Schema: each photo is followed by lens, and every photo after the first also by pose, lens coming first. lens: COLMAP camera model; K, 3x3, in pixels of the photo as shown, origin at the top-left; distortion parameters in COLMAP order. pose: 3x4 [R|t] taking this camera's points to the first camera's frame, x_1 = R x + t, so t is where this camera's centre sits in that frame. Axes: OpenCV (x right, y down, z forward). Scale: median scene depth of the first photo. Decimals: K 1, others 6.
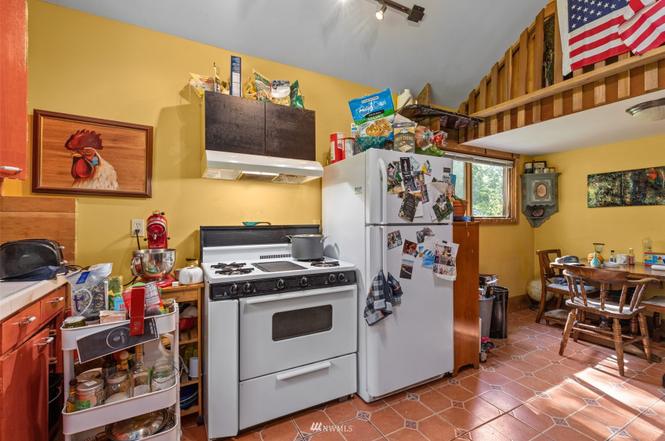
lens RADIAL K [[300.0, 0, 335.3], [0, 300.0, 219.4], [0, 0, 1]] dist [0.003209, 0.000798]
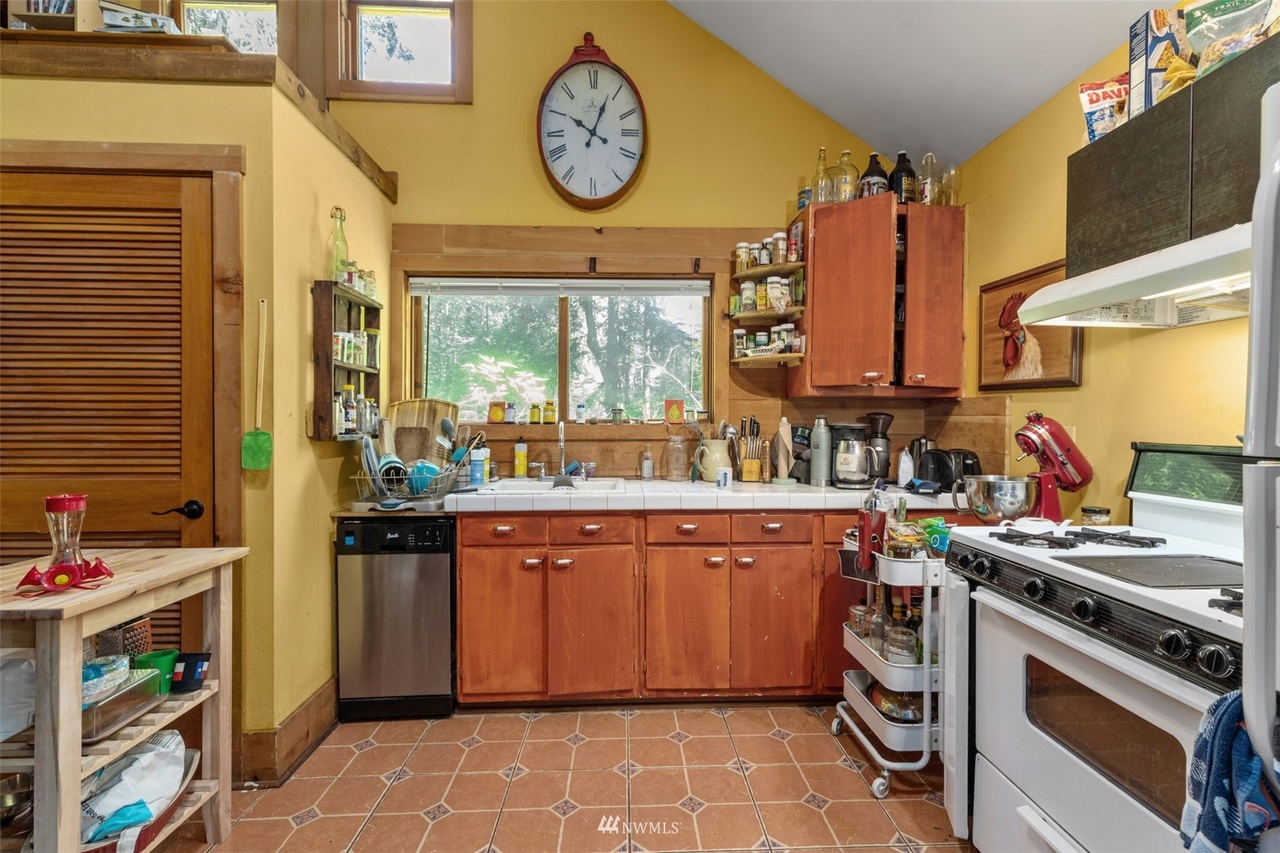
lens RADIAL K [[577.4, 0, 645.4], [0, 577.4, 424.5], [0, 0, 1]] dist [0.003209, 0.000798]
pose [[-0.439675, 0.005606, -0.898139, 0.715971], [-0.004332, 0.999956, 0.008362, -0.010041], [0.898146, 0.007567, -0.439631, 0.834264]]
